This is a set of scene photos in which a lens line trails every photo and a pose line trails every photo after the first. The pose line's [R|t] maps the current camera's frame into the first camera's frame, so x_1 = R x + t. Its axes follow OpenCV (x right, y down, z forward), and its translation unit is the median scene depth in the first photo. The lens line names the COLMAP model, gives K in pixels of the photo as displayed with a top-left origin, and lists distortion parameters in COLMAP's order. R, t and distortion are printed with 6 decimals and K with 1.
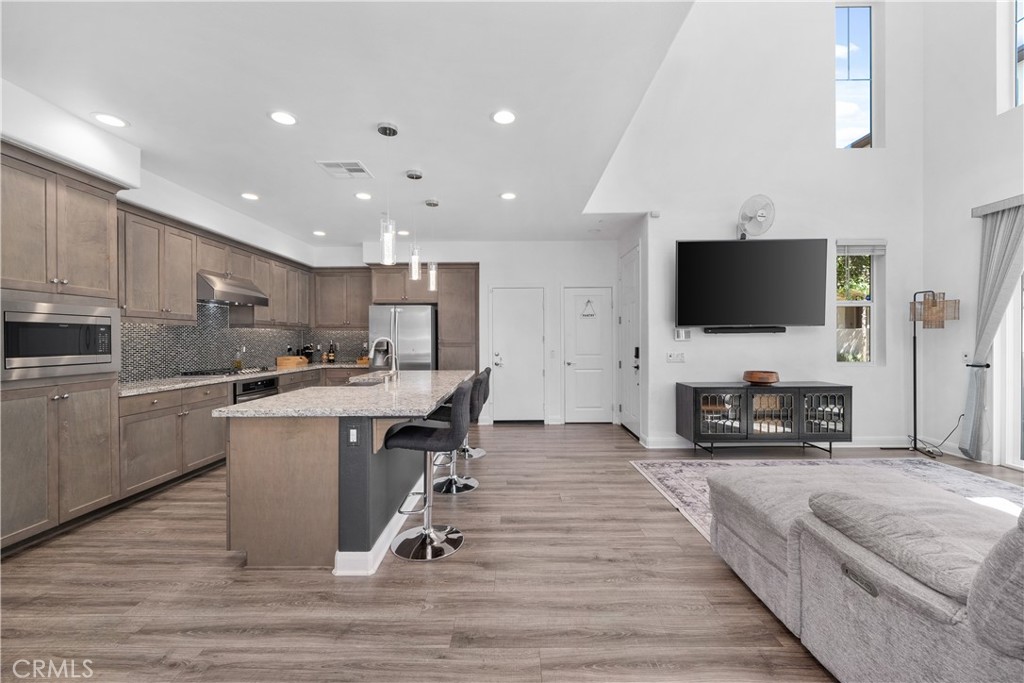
lens RADIAL K [[414.4, 0, 520.7], [0, 414.4, 349.2], [0, 0, 1]] dist [-0.002187, 0.000995]
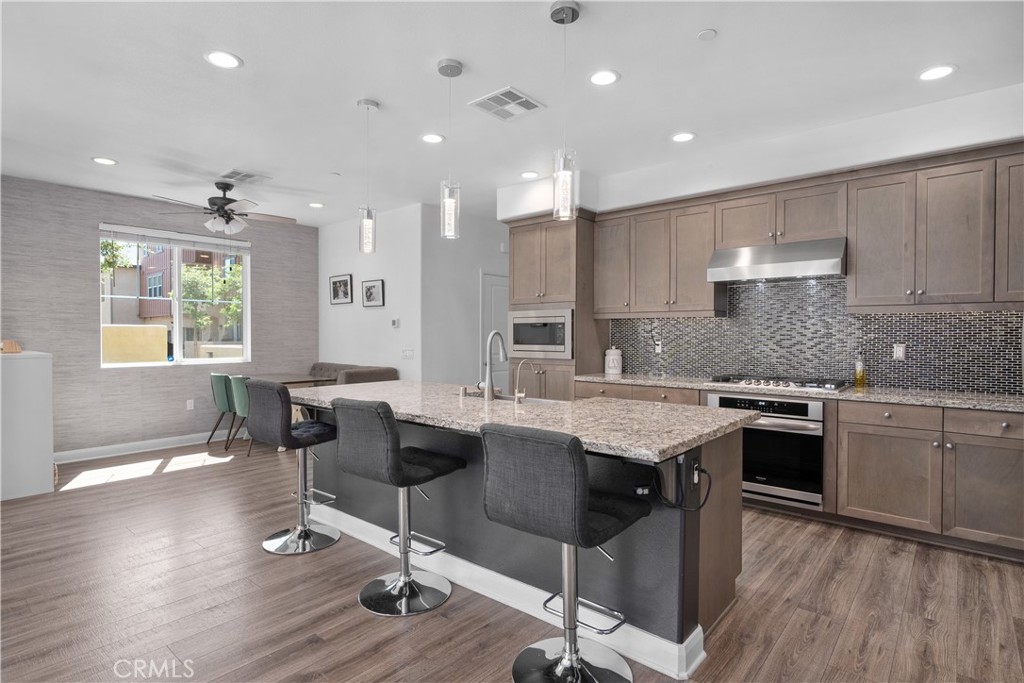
lens RADIAL K [[531.8, 0, 504.2], [0, 531.8, 343.1], [0, 0, 1]] dist [0.006300, 0.000637]
pose [[-0.681293, 0.008920, -0.731957, 0.230063], [-0.020066, 0.999322, 0.030856, -0.028125], [0.731736, 0.035709, -0.680652, 1.350478]]
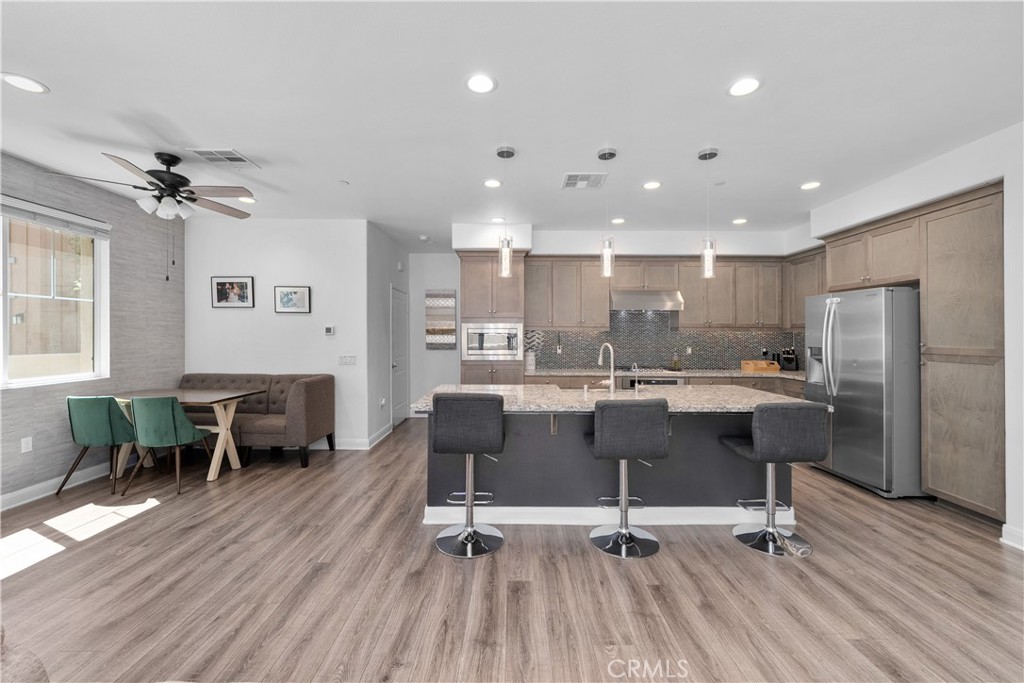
lens RADIAL K [[414.4, 0, 505.3], [0, 414.4, 338.3], [0, 0, 1]] dist [-0.002187, 0.000995]
pose [[-0.029507, 0.006447, -0.999544, 0.505501], [-0.028452, 0.999569, 0.007287, -0.032299], [0.999160, 0.028654, -0.029311, 0.686529]]
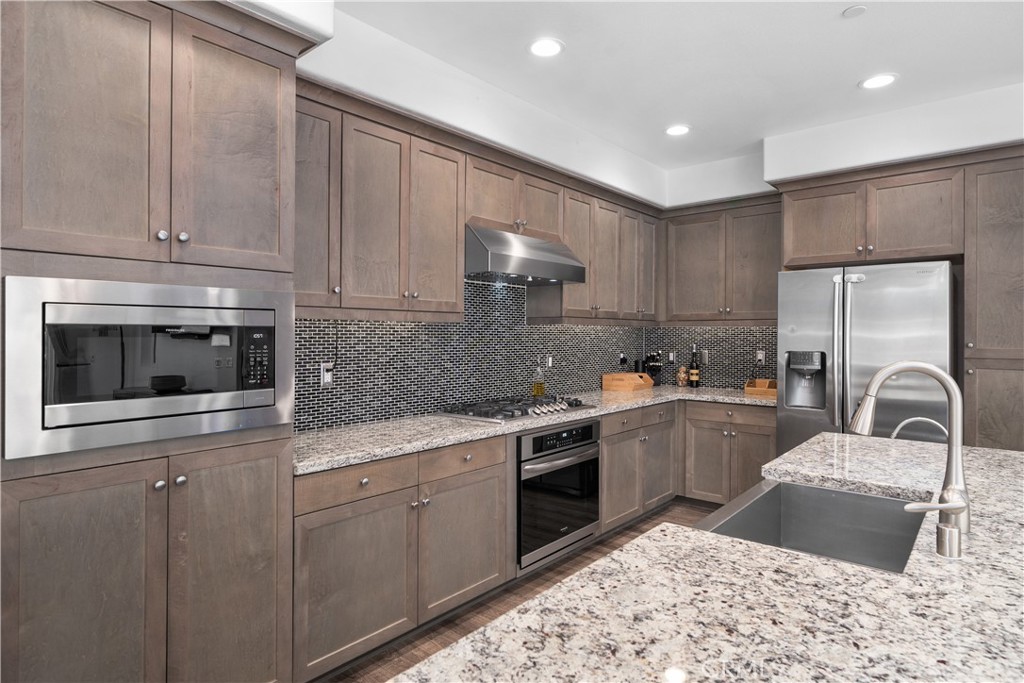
lens RADIAL K [[564.1, 0, 503.8], [0, 564.1, 327.5], [0, 0, 1]] dist [-0.018012, -0.001762]
pose [[0.744600, -0.003999, -0.667499, -0.248899], [-0.018559, 0.999471, -0.026691, -0.030534], [0.667253, 0.032262, 0.744132, 0.475487]]
